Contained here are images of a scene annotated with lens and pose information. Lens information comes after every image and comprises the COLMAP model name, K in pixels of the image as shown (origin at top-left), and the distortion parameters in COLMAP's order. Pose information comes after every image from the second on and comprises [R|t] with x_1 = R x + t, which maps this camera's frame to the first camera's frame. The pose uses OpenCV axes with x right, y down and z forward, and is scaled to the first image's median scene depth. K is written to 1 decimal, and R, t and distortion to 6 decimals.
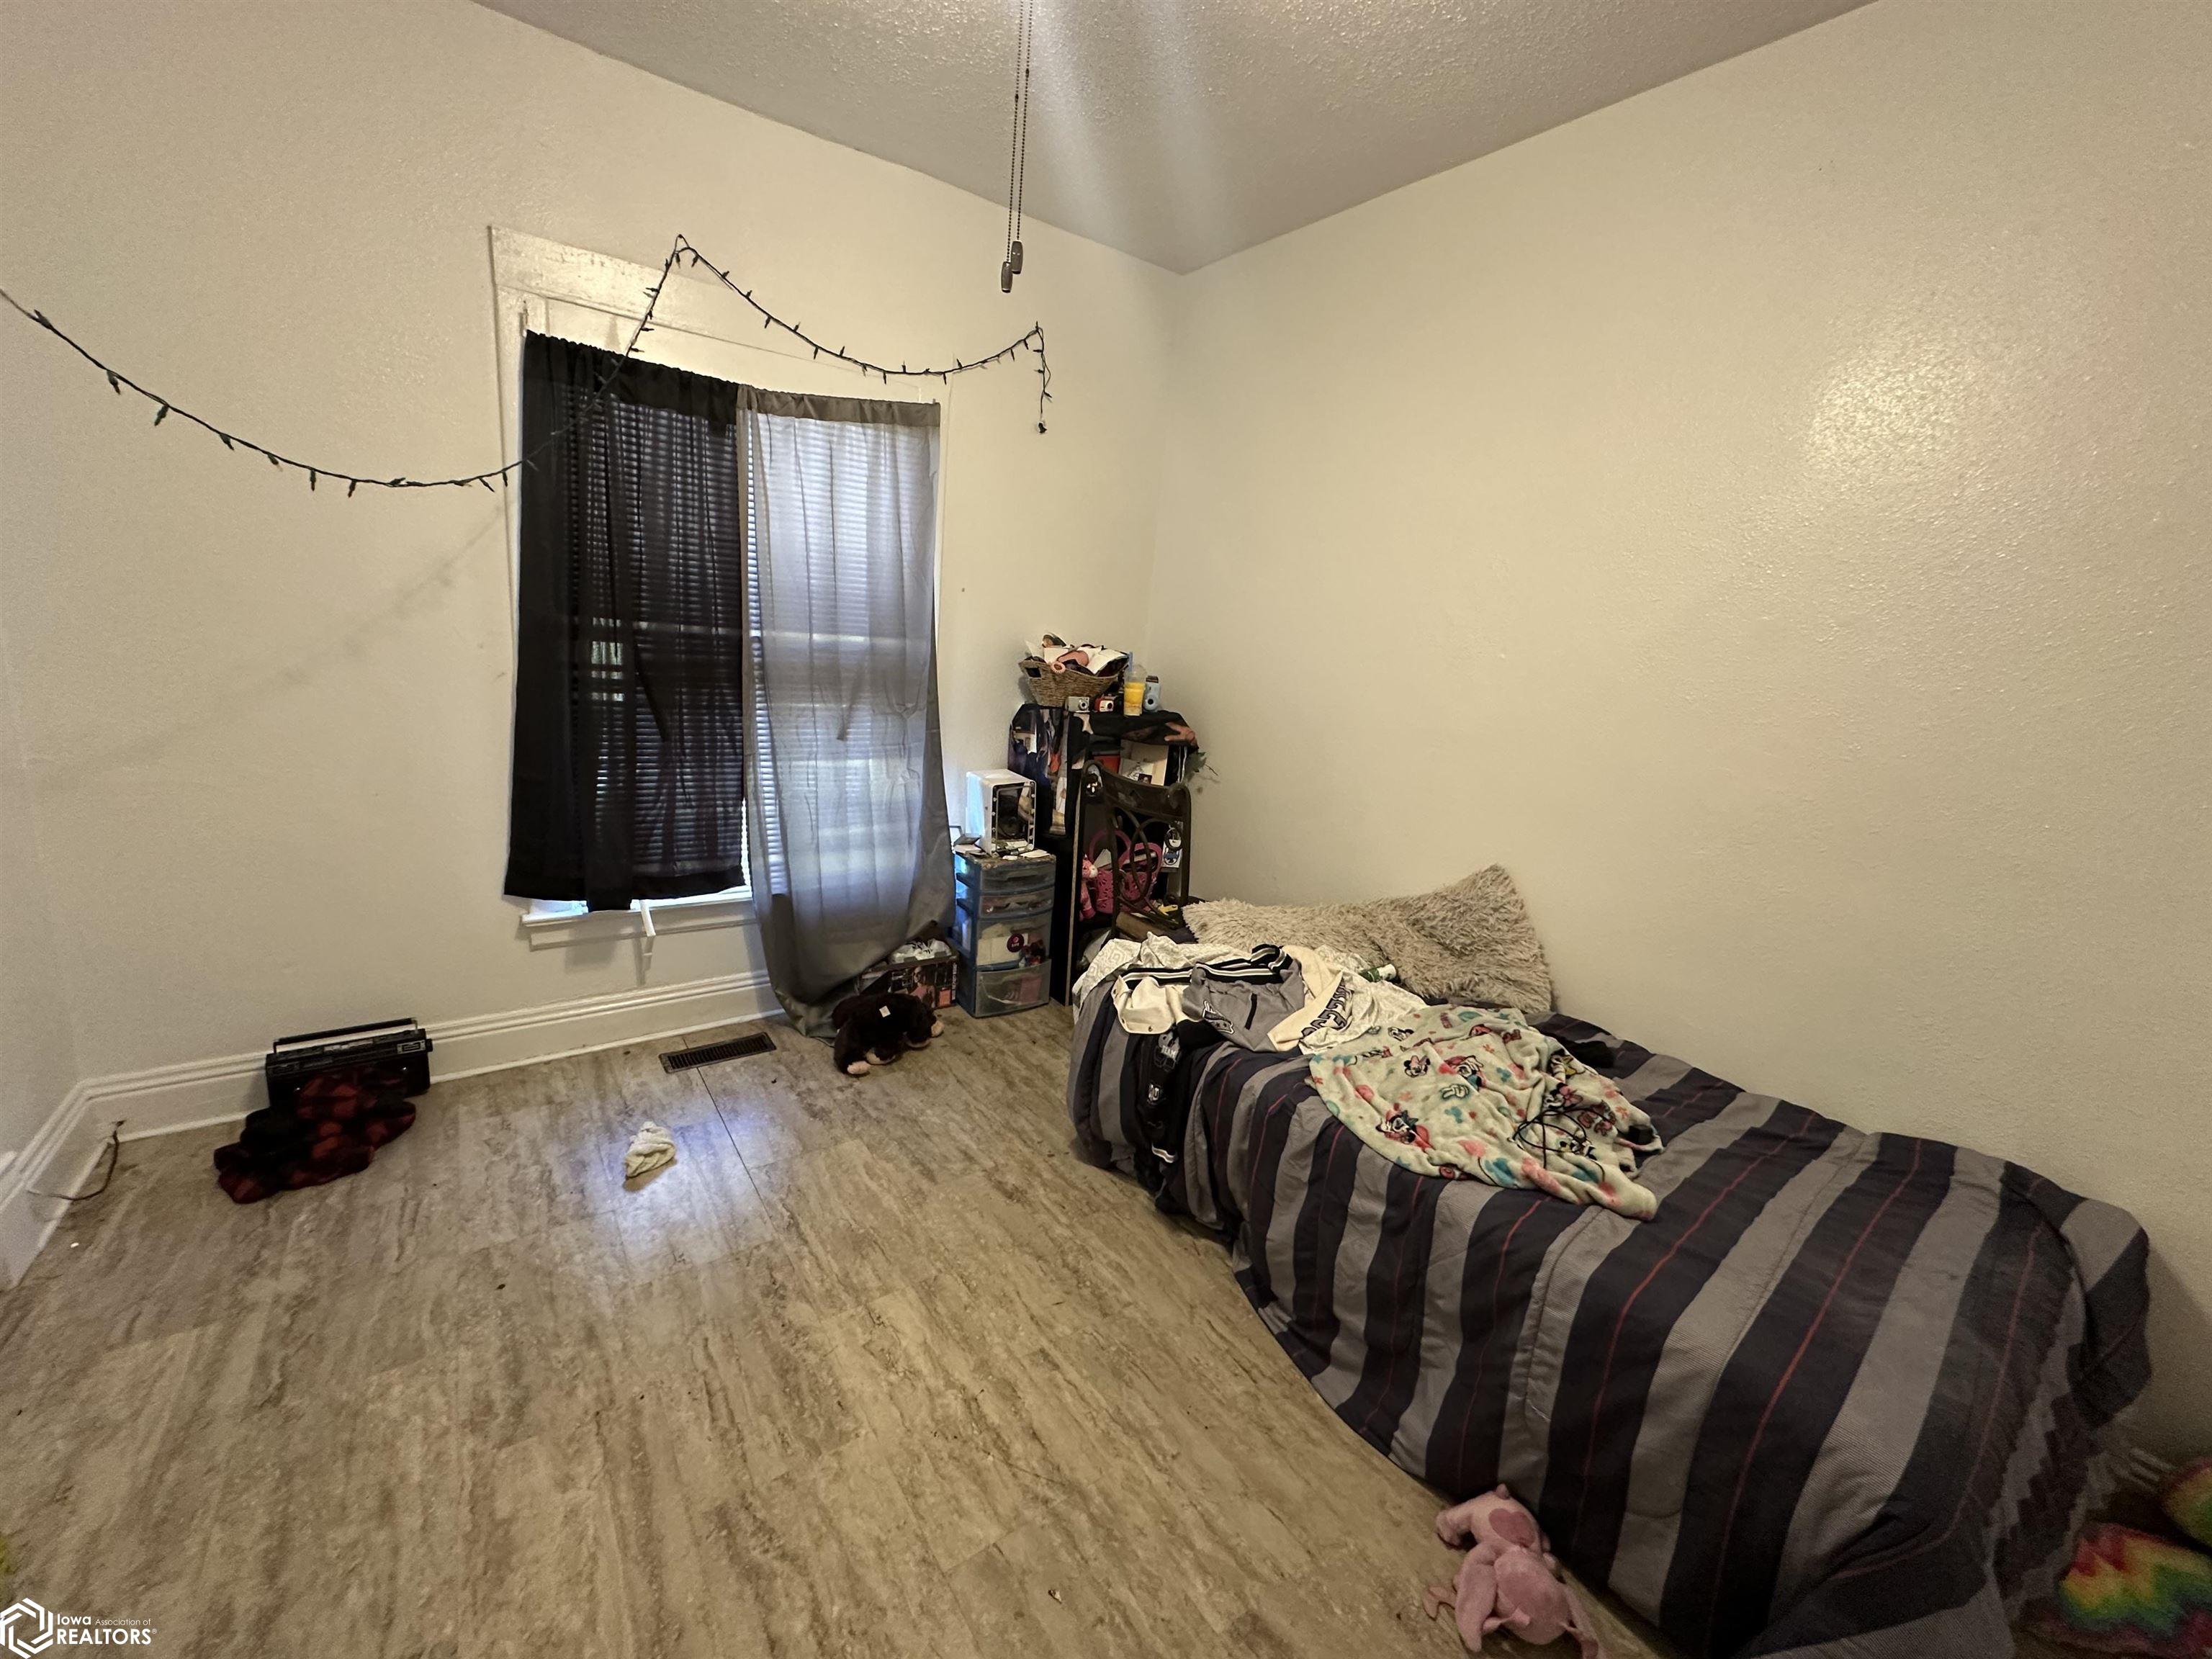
lens RADIAL K [[879.5, 0, 1104.6], [0, 879.5, 830.8], [0, 0, 1]] dist [-0.005641, 0.001700]
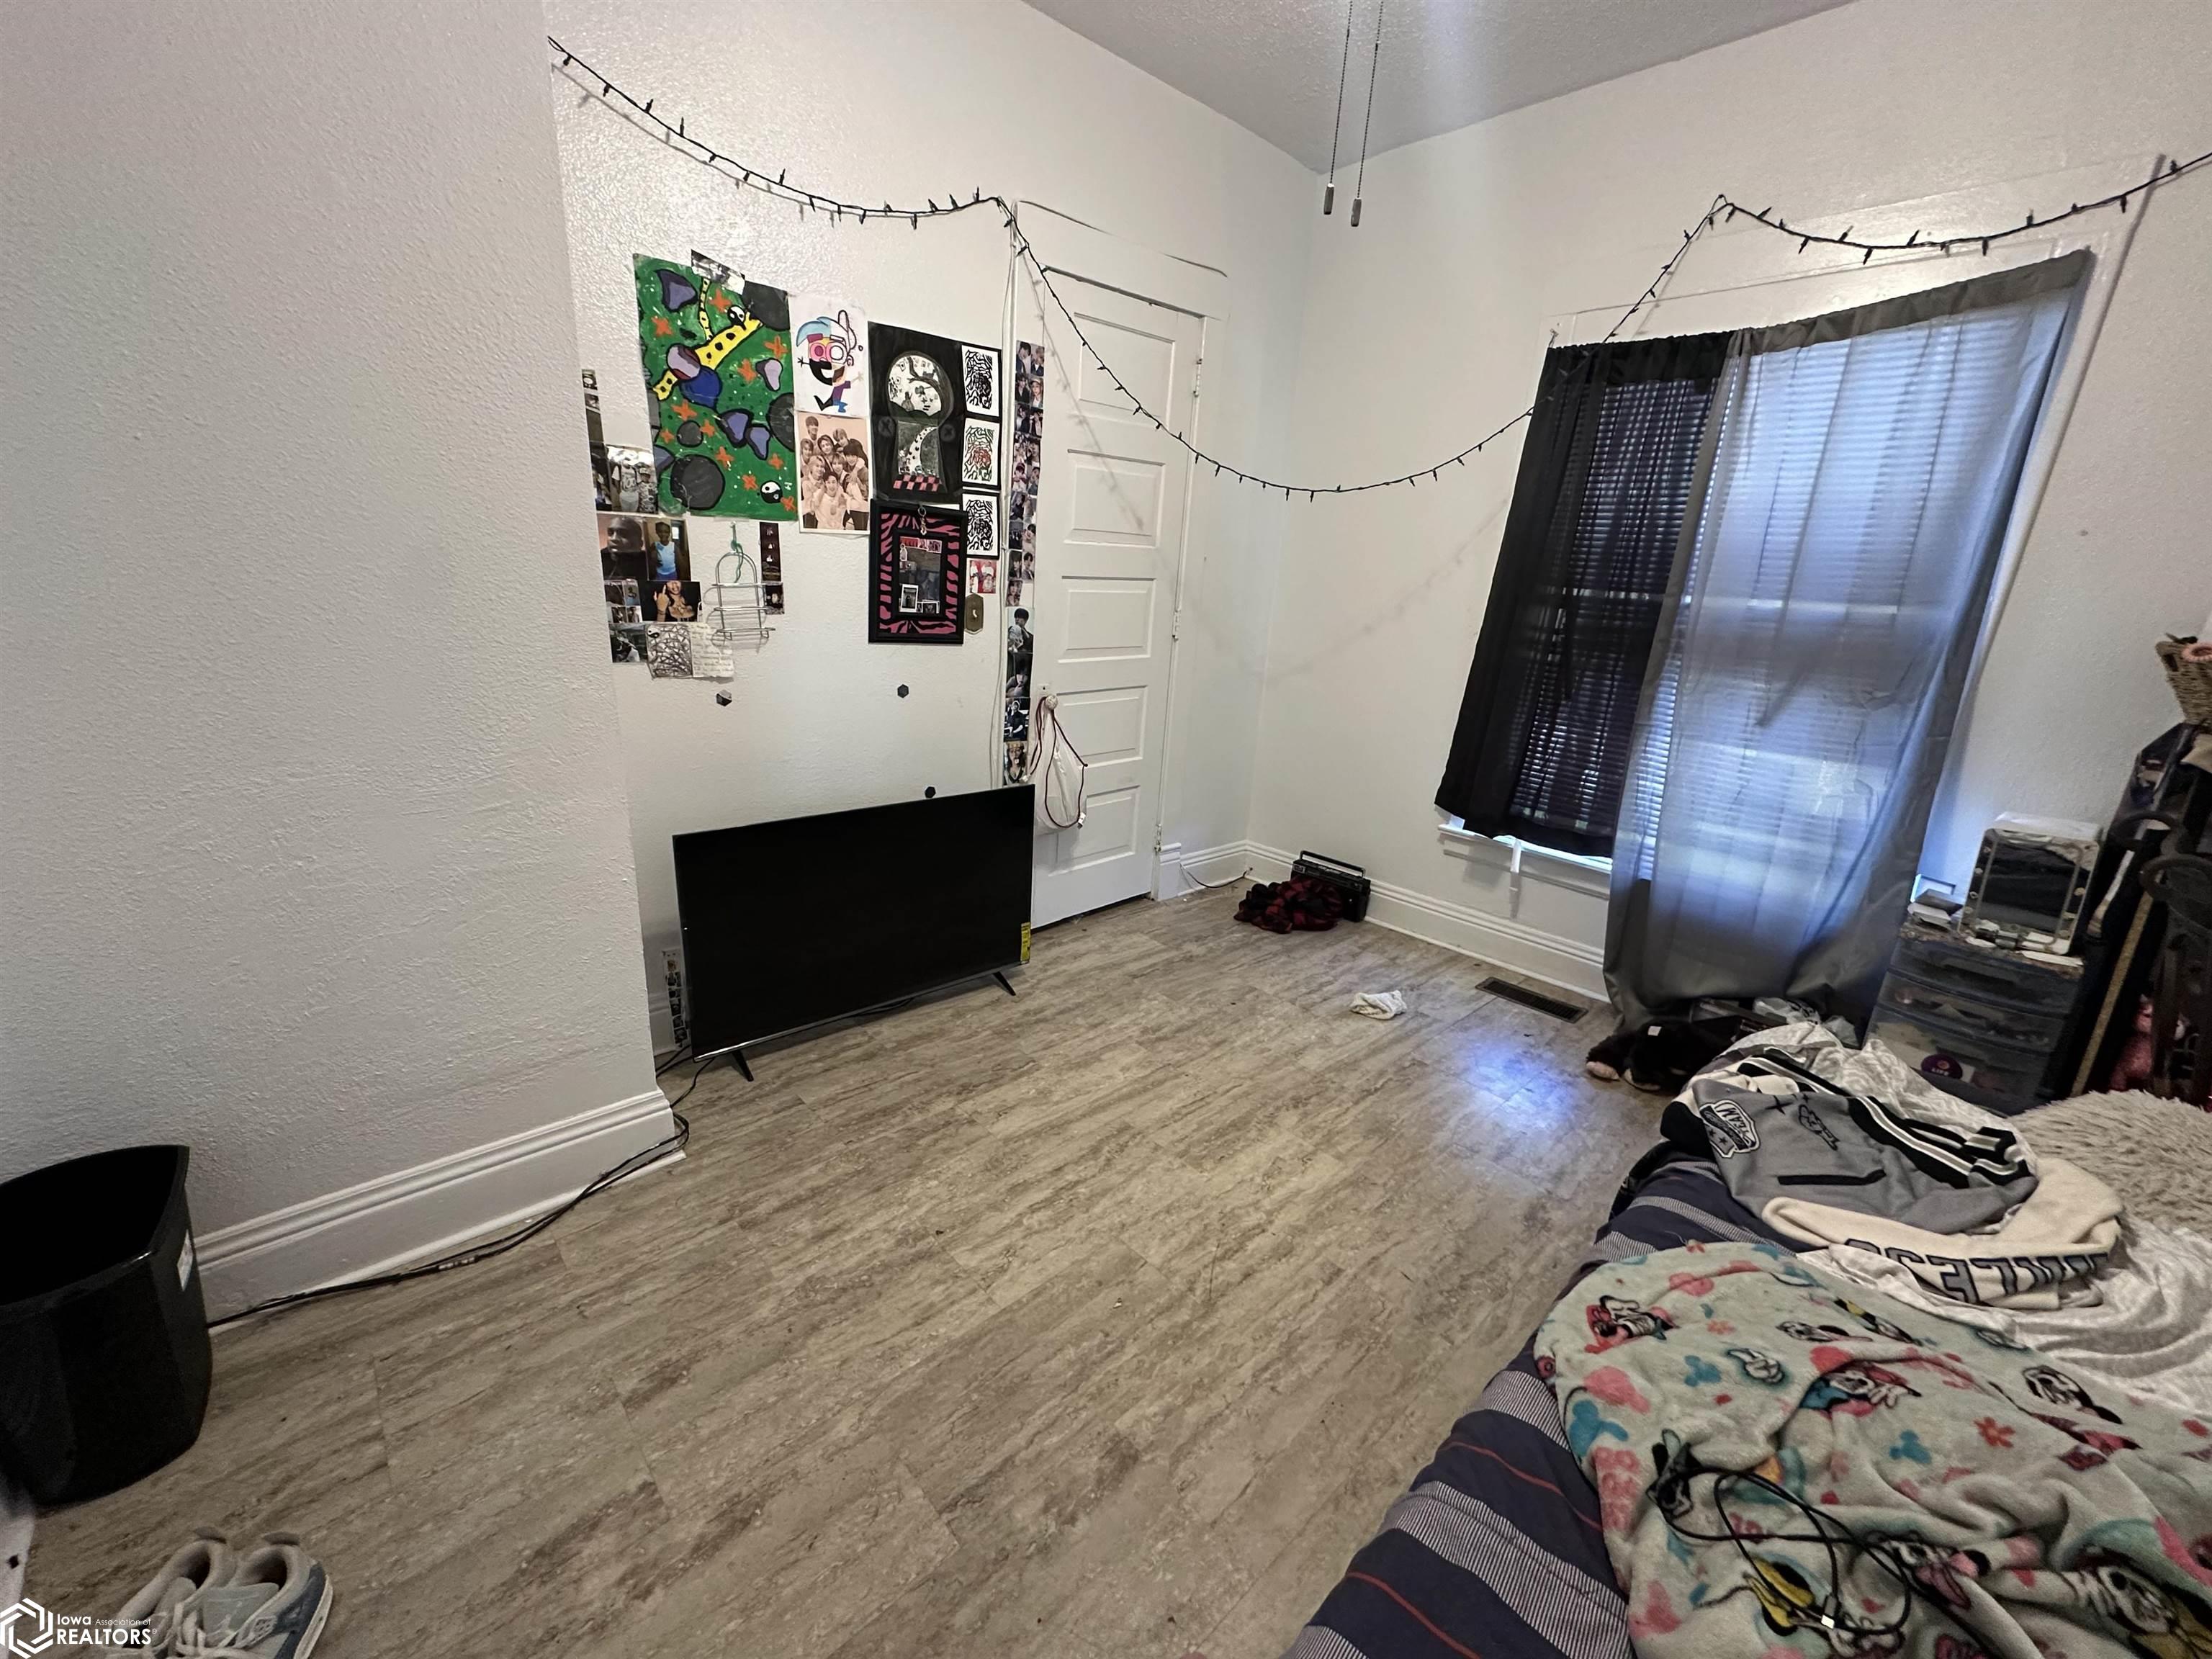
lens RADIAL K [[879.5, 0, 1101.4], [0, 879.5, 828.0], [0, 0, 1]] dist [-0.005641, 0.001700]
pose [[0.117726, 0.213675, -0.969785, 0.515901], [-0.258151, 0.949587, 0.177887, 0.003573], [0.958905, 0.229409, 0.166951, 0.309377]]
